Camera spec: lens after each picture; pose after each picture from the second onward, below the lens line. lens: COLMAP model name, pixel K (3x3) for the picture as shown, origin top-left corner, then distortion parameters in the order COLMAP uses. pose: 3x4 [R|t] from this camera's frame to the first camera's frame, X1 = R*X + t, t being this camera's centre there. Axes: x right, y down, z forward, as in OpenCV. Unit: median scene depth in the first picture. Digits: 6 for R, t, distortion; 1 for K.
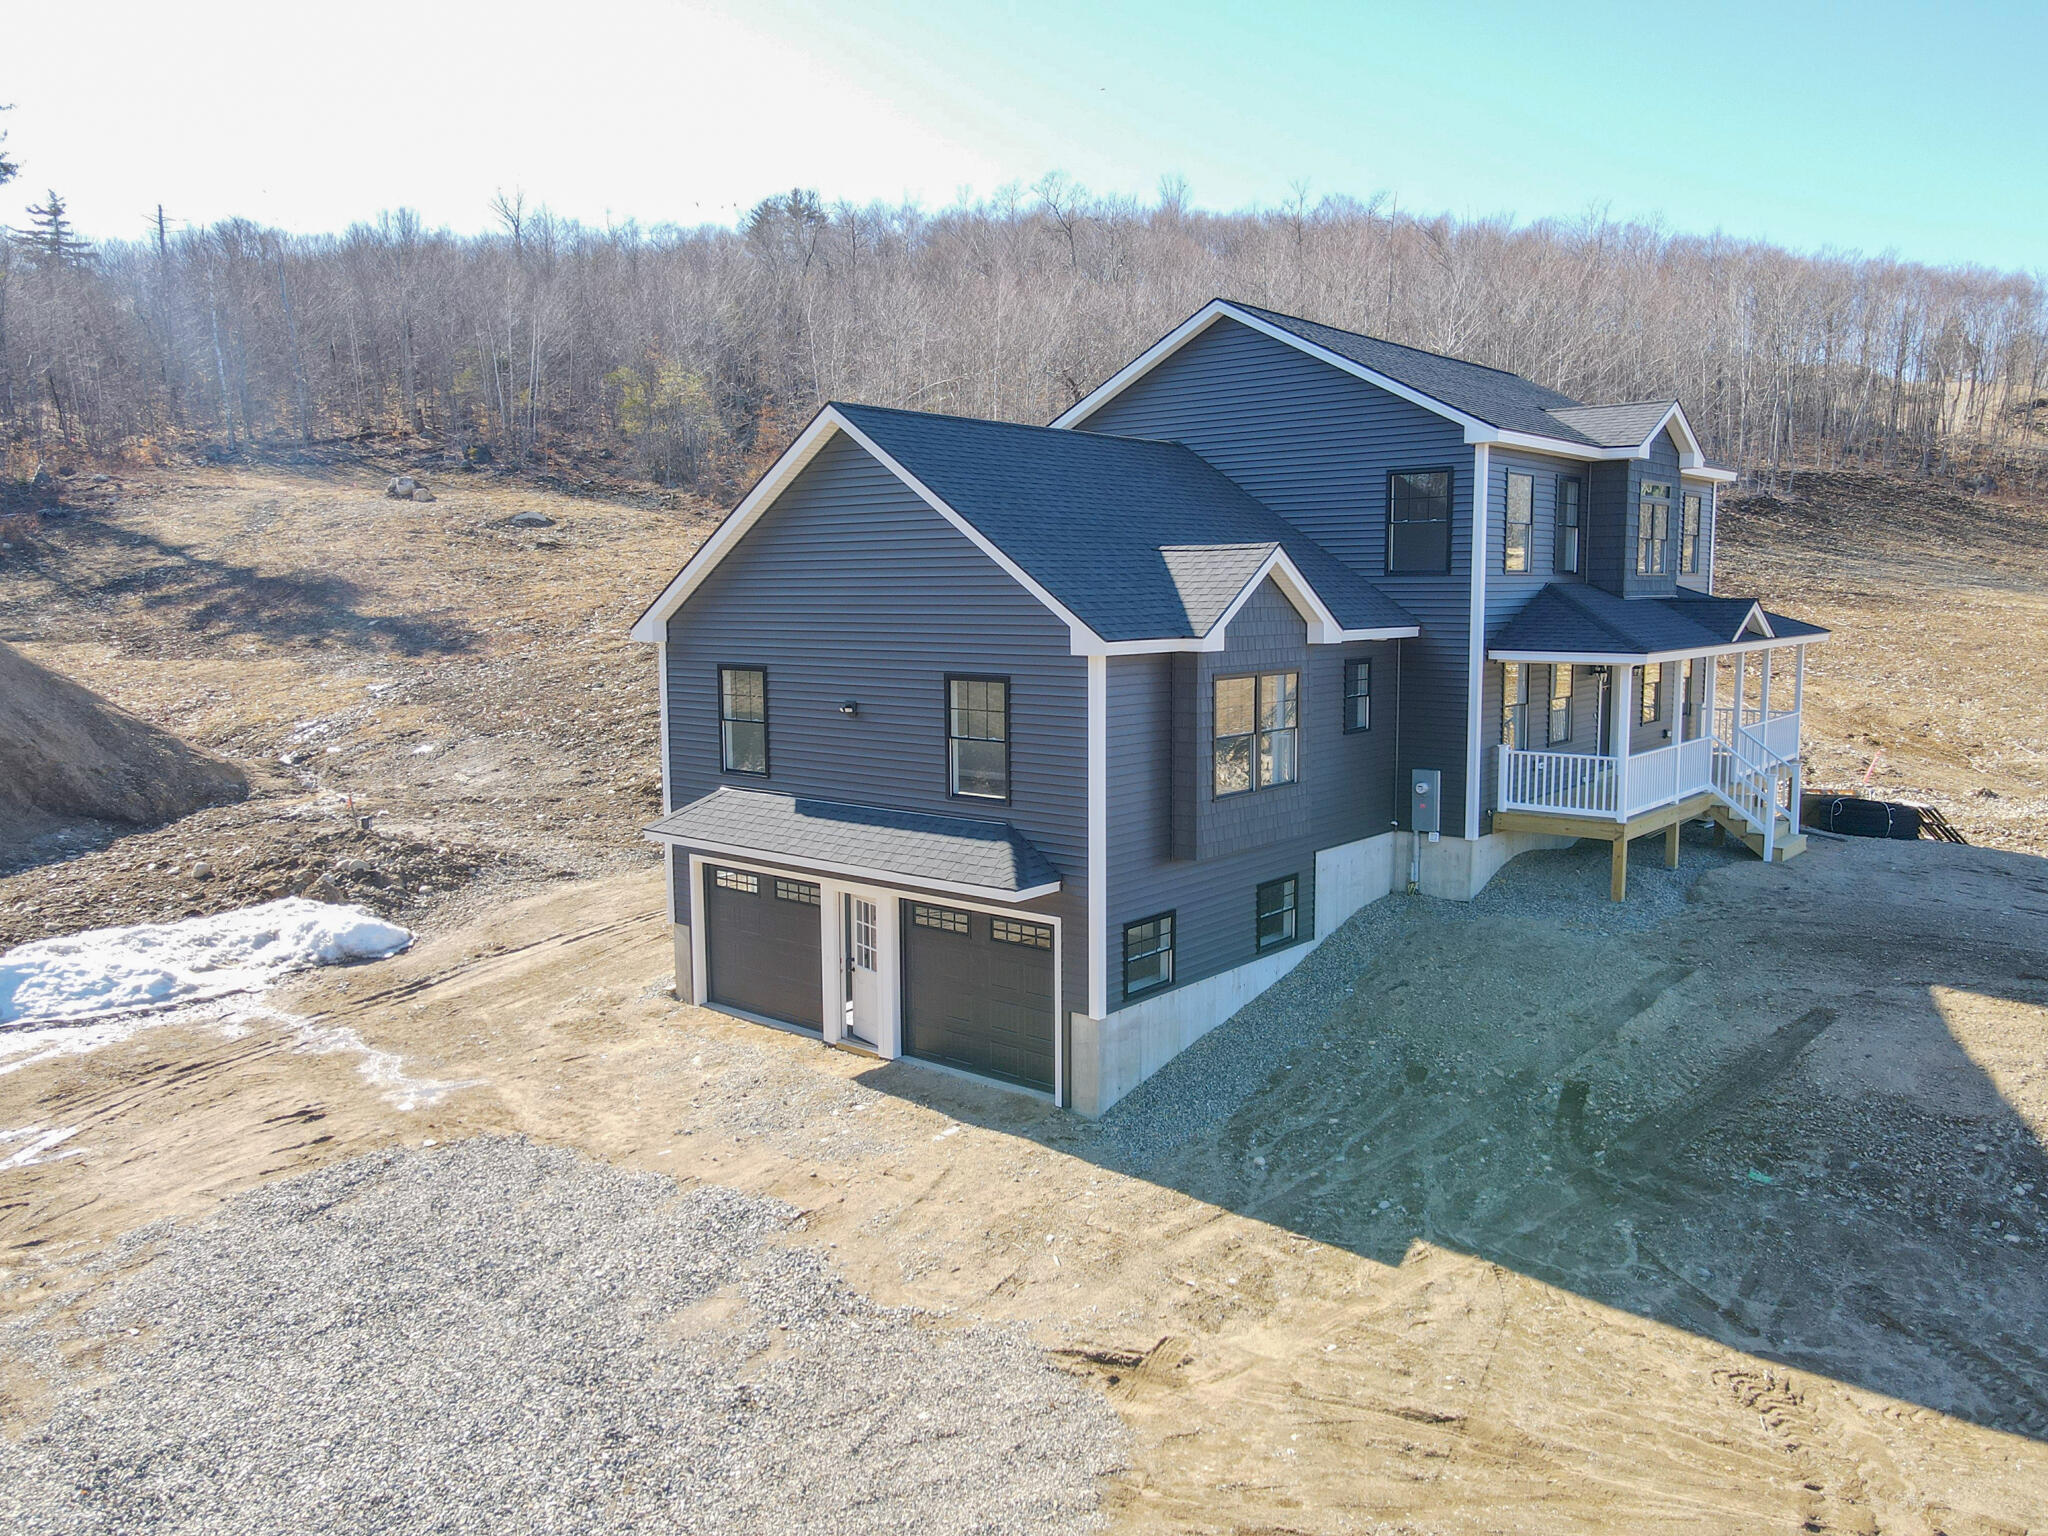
lens RADIAL K [[1493.1, 0, 1024.0], [0, 1493.1, 768.0], [0, 0, 1]] dist [0.012755, 0.009125]
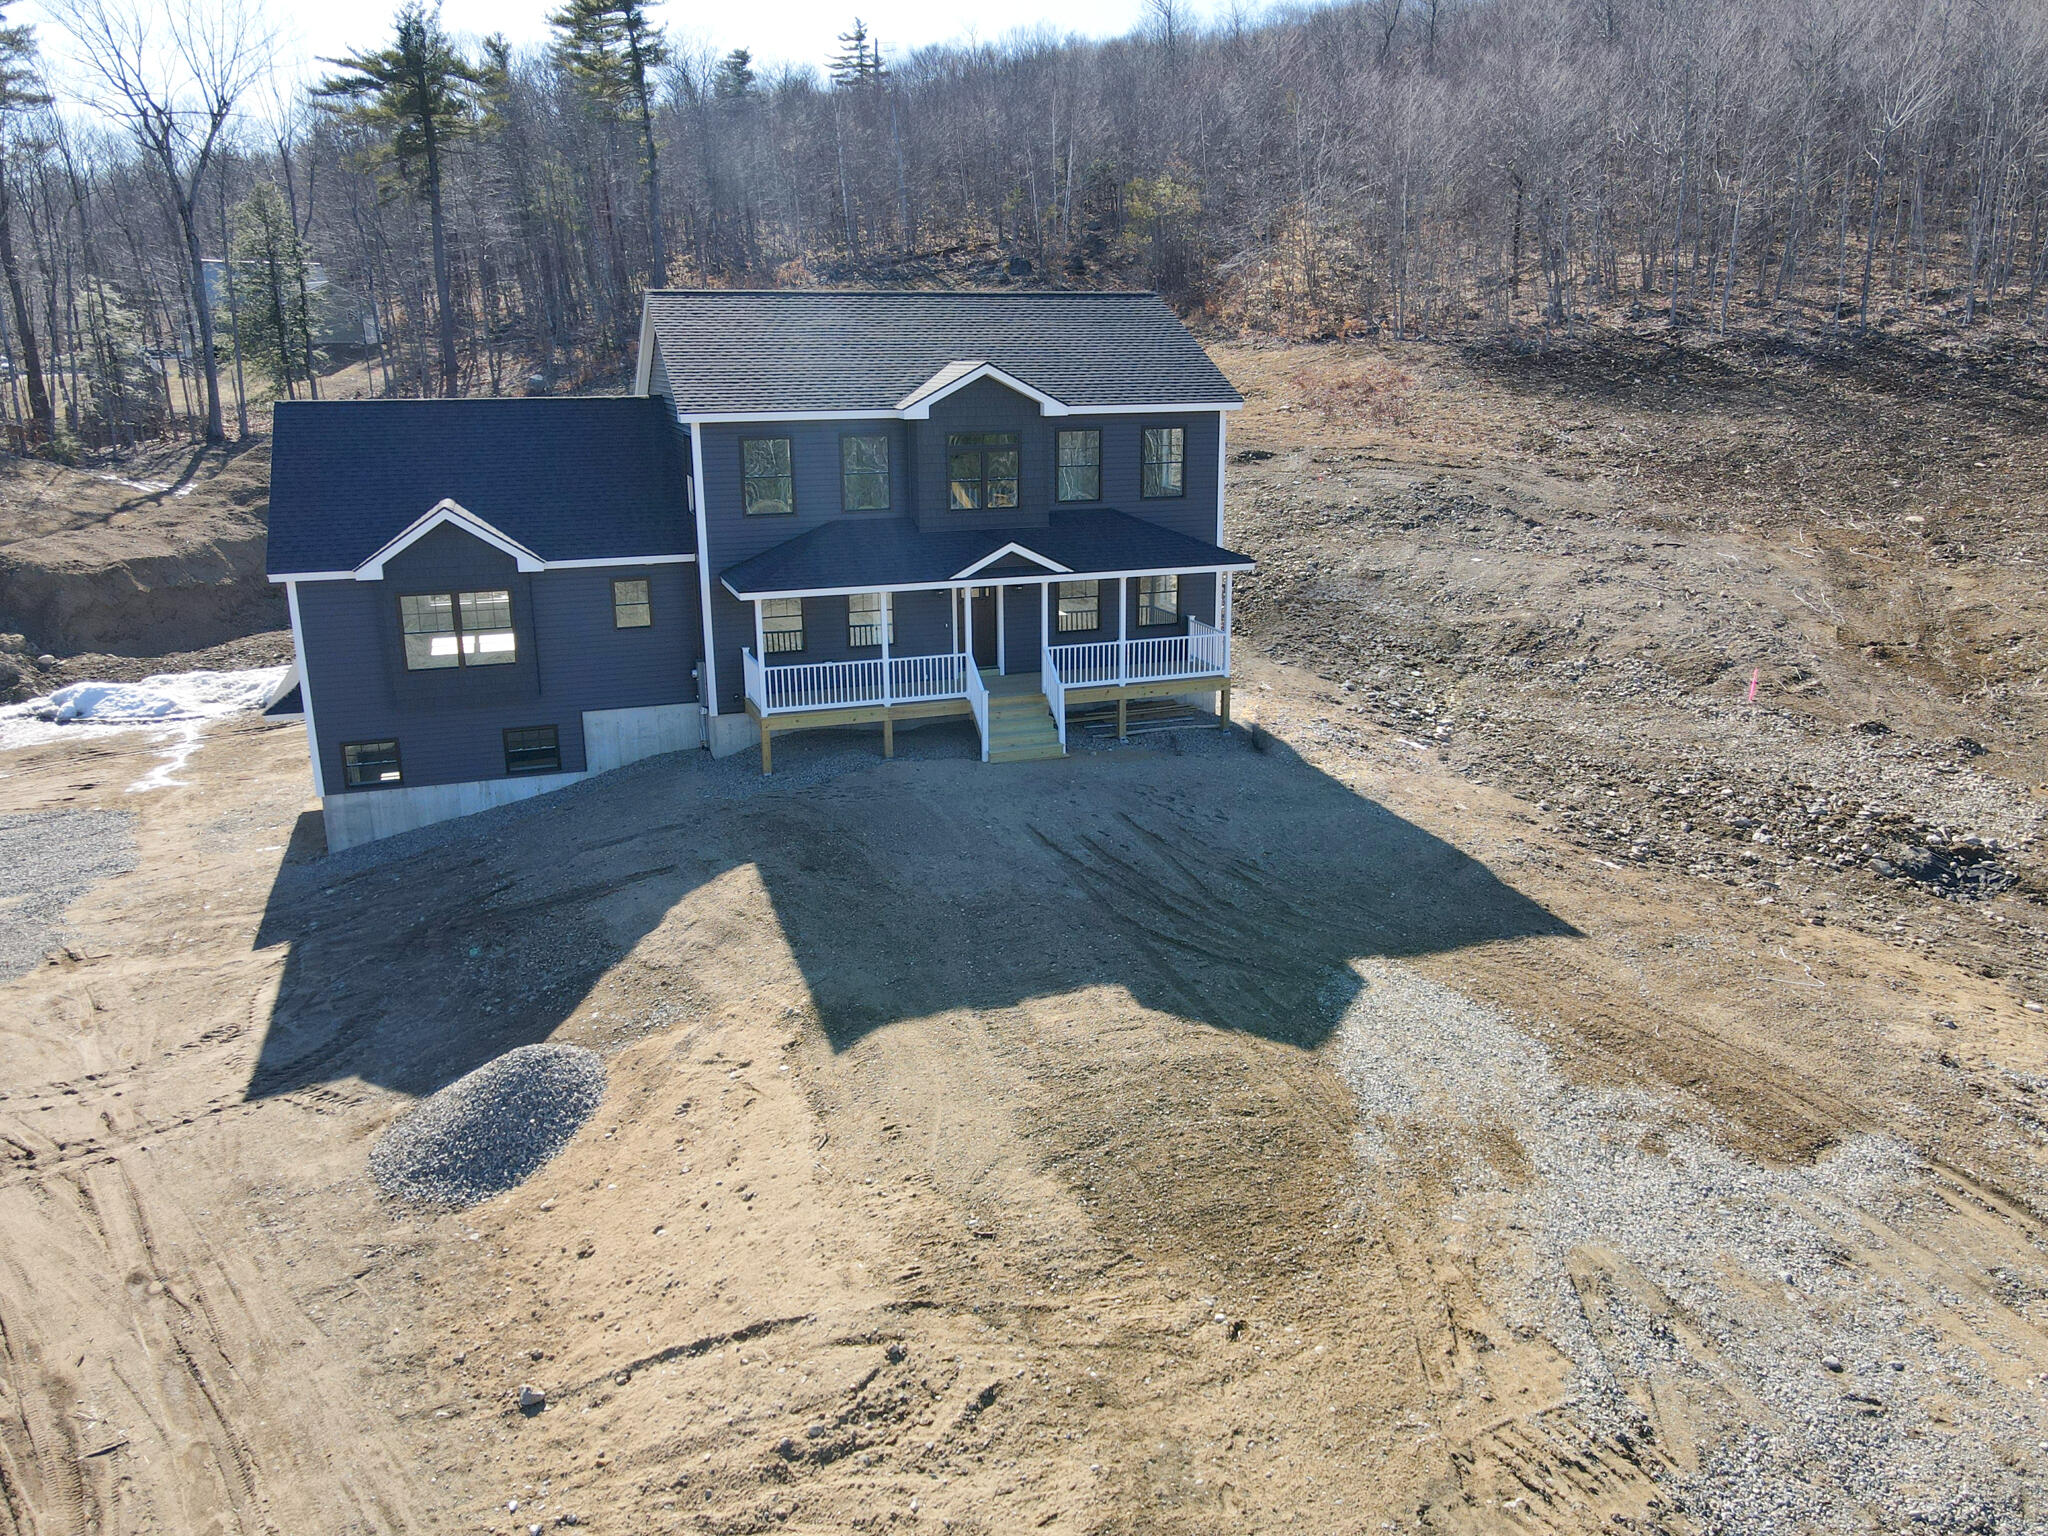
lens RADIAL K [[1496.0, 0, 1024.4], [0, 1496.0, 760.5], [0, 0, 1]] dist [0.000553, 0.037912]
pose [[0.859277, 0.134837, -0.493419, 1.110055], [-0.058326, 0.984167, 0.167371, -0.142071], [0.508175, -0.115038, 0.853537, -0.017143]]
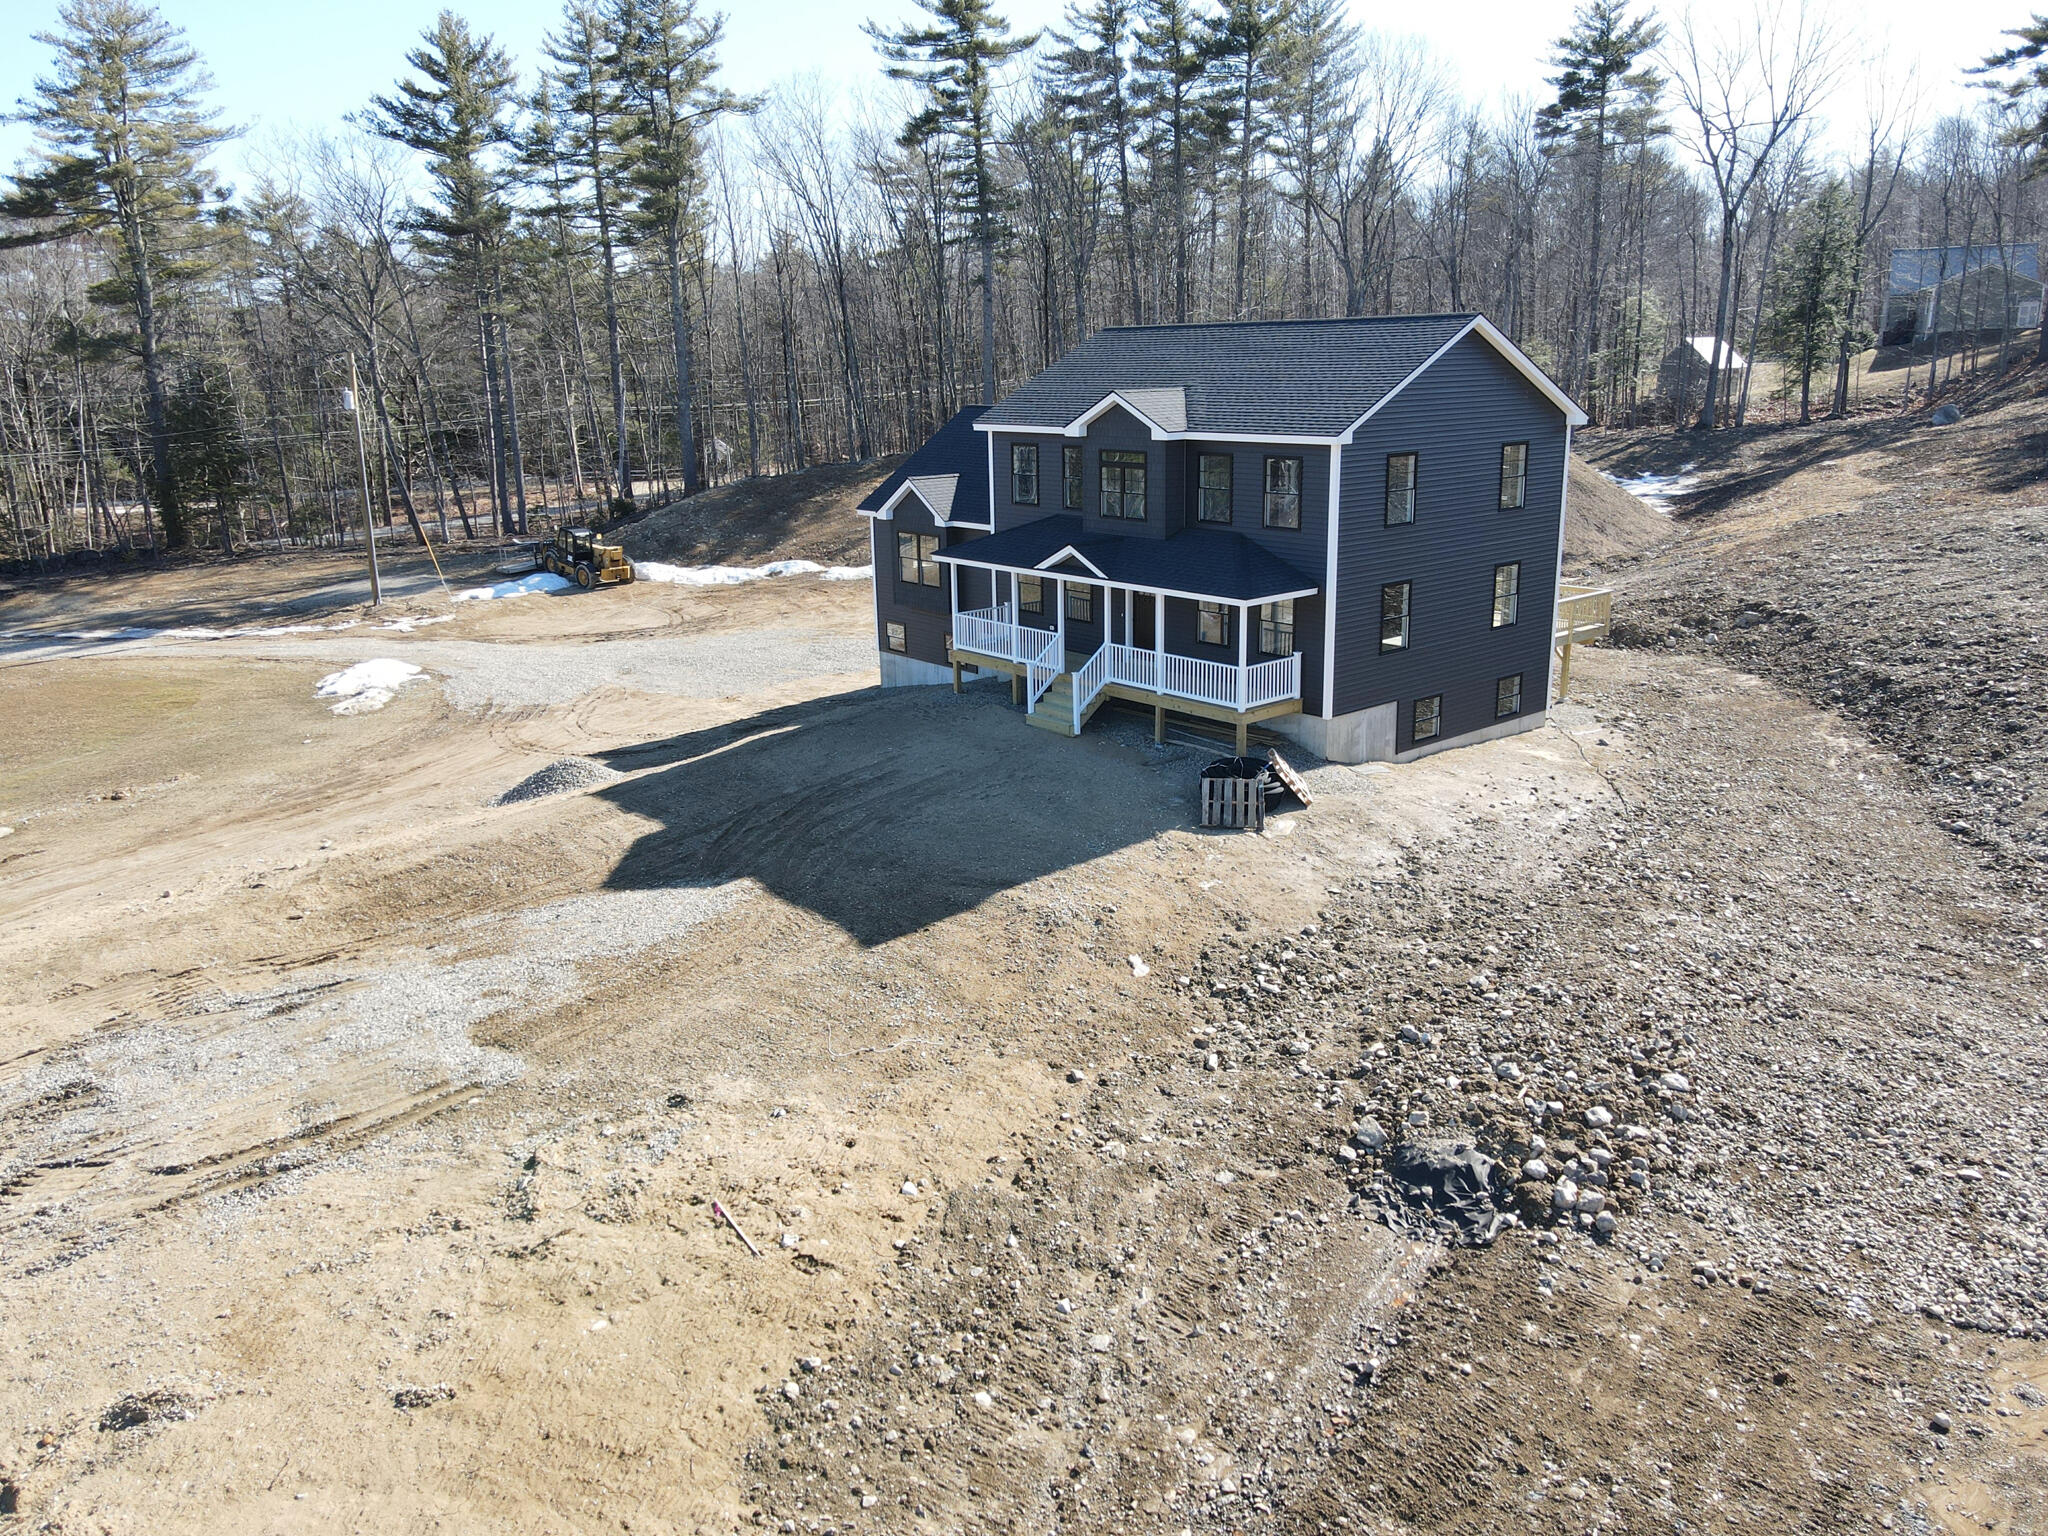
lens RADIAL K [[1496.0, 0, 1024.4], [0, 1496.0, 760.5], [0, 0, 1]] dist [0.000553, 0.037912]
pose [[-0.168245, 0.266830, -0.948944, 1.867020], [-0.099295, 0.953183, 0.285627, -0.314060], [0.980731, 0.142281, -0.133874, 1.181614]]
